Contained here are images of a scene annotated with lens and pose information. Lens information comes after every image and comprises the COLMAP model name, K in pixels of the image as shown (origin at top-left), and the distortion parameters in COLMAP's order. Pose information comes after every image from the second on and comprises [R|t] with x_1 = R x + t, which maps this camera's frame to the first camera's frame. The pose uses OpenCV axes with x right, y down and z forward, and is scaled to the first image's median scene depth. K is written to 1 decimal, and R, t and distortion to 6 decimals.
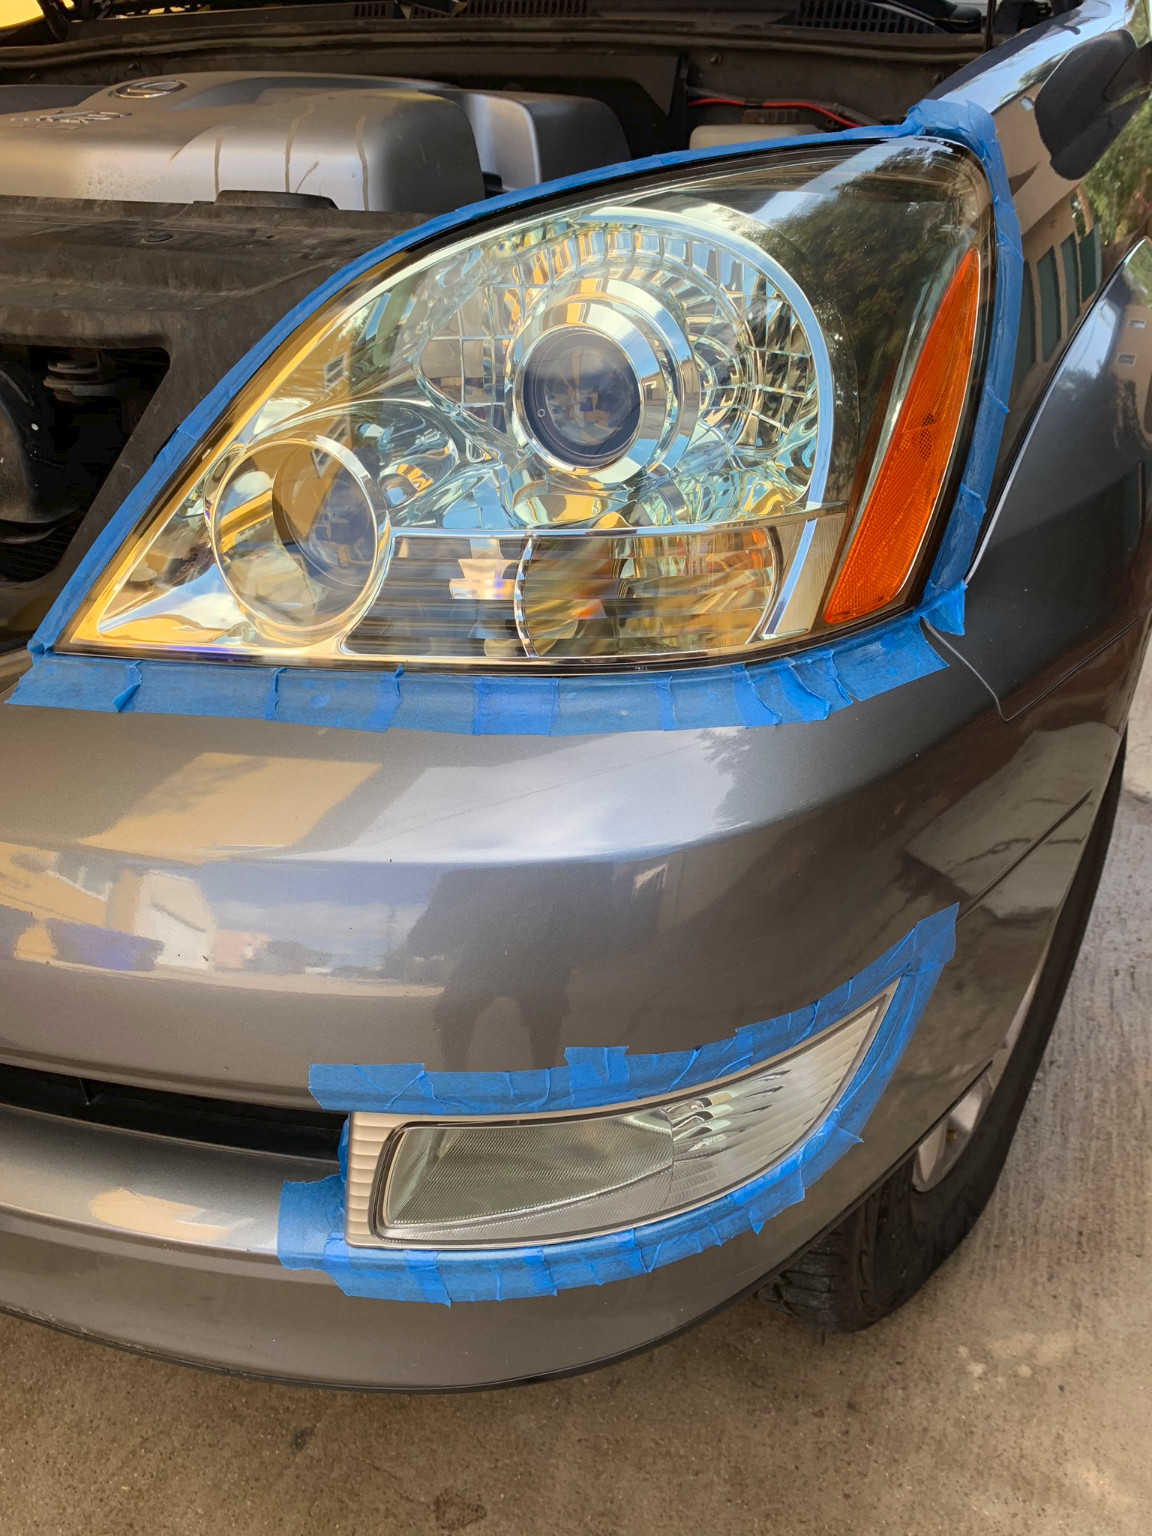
lens RADIAL K [[1173.6, 0, 575.5], [0, 1173.6, 771.9], [0, 0, 1]] dist [0.015086, -0.015906]
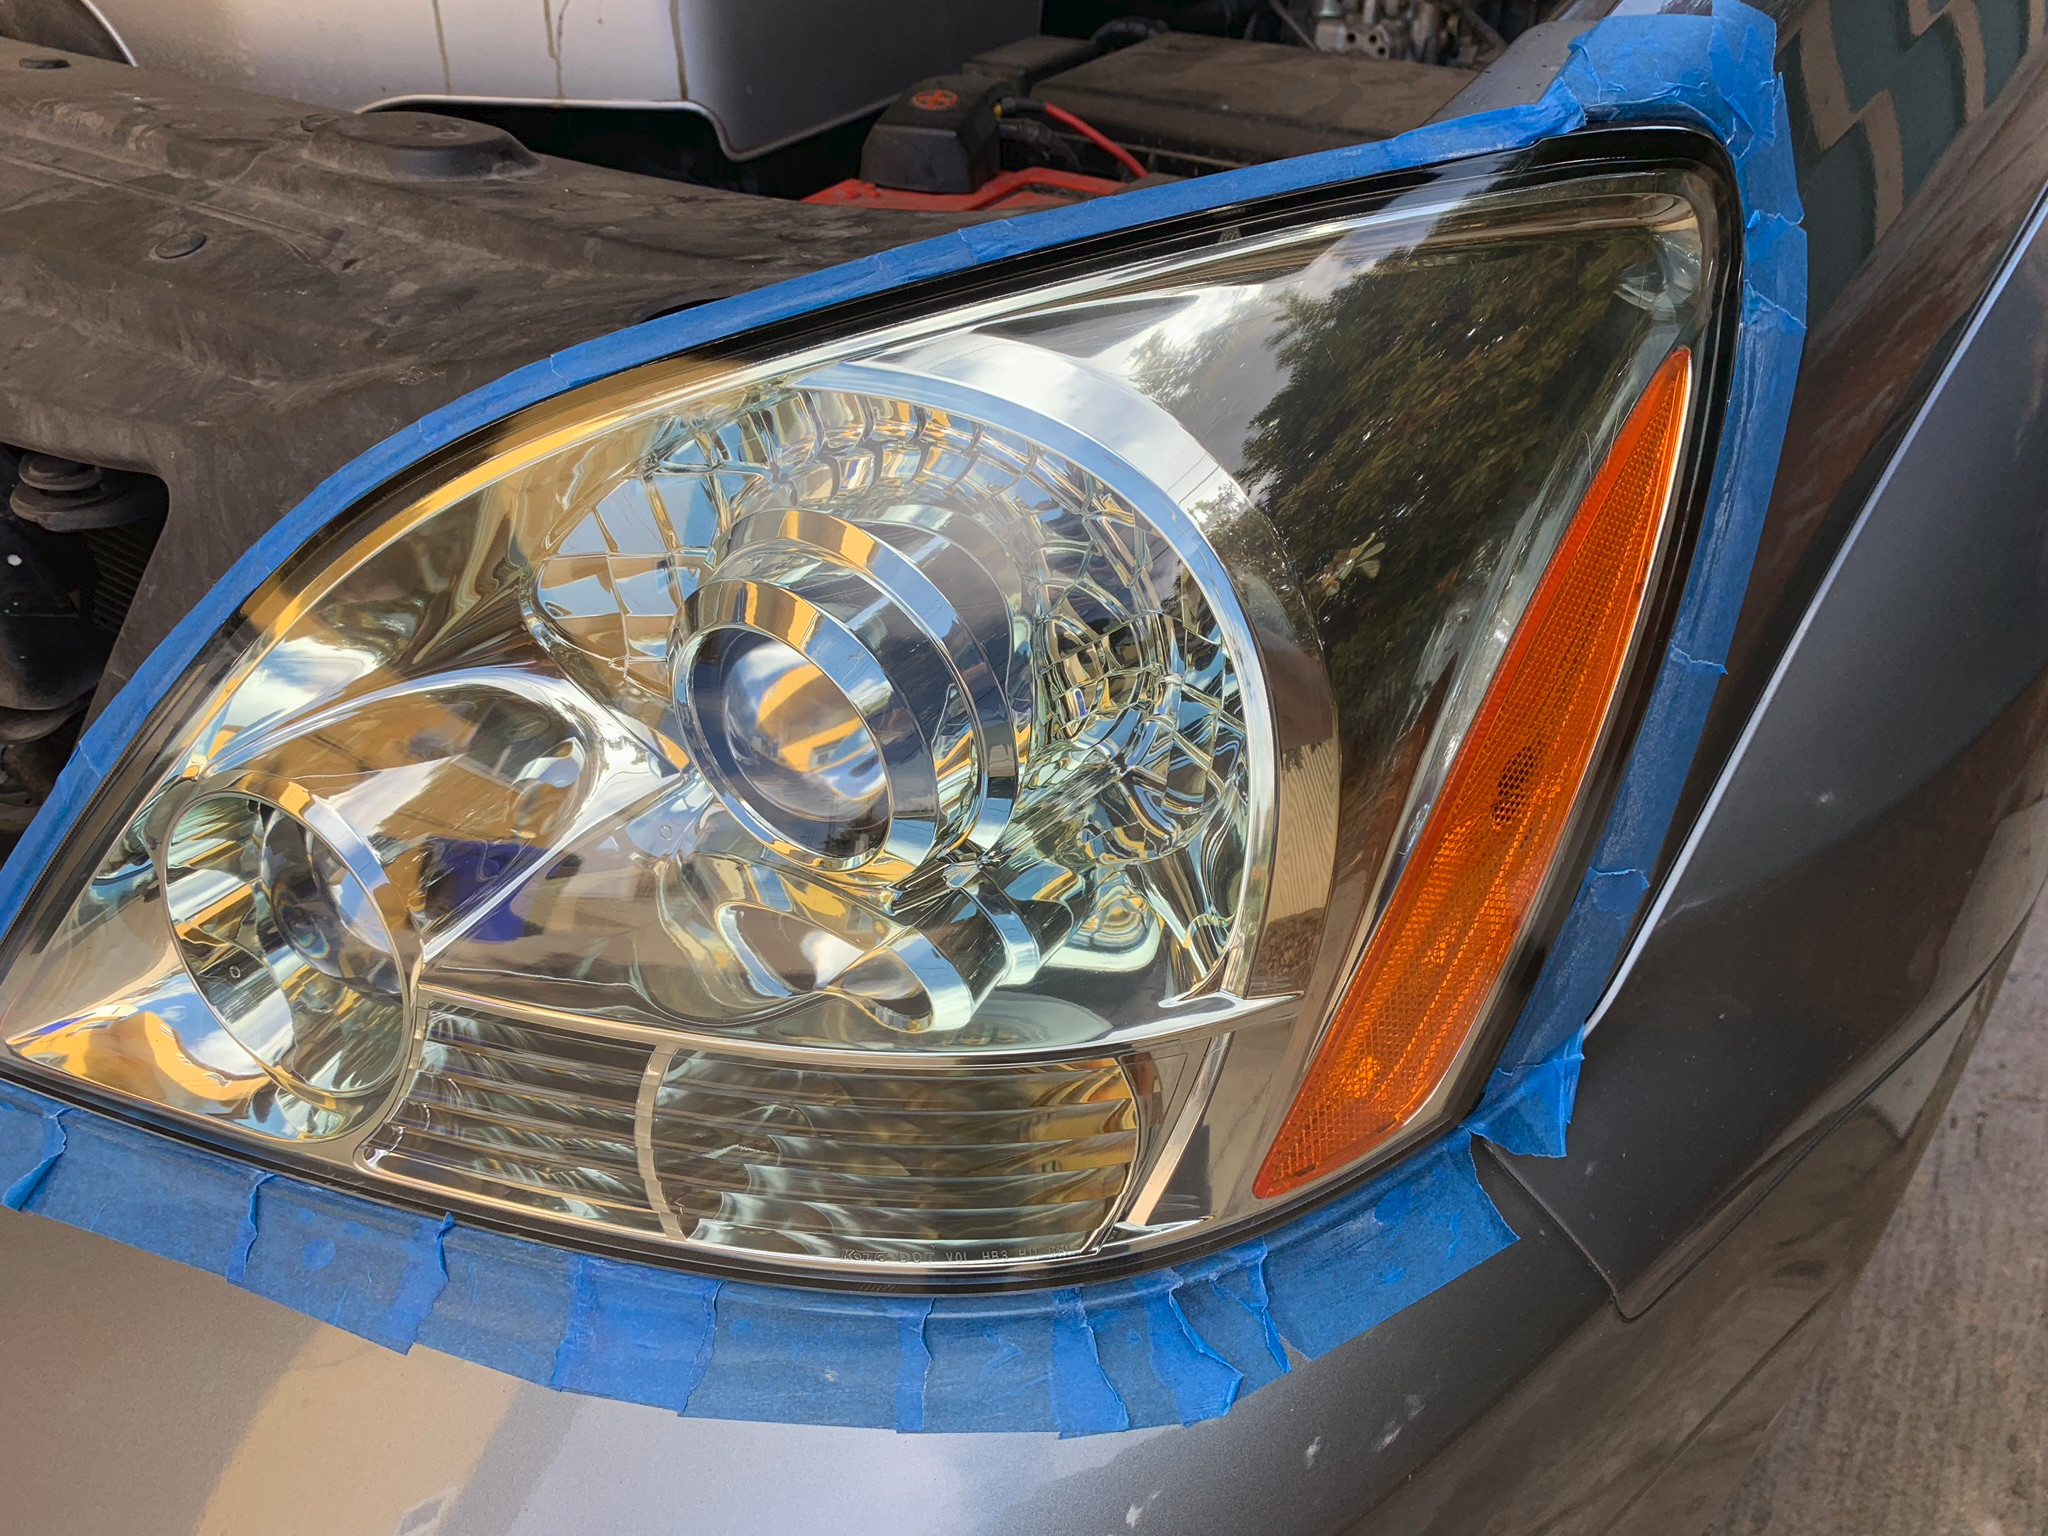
lens RADIAL K [[1564.8, 0, 1021.9], [0, 1564.8, 759.5], [0, 0, 1]] dist [0.015086, -0.015906]
pose [[0.987923, 0.065538, -0.140402, 0.076929], [-0.043329, 0.986843, 0.155767, -0.162849], [0.148763, -0.147802, 0.977765, 0.137333]]
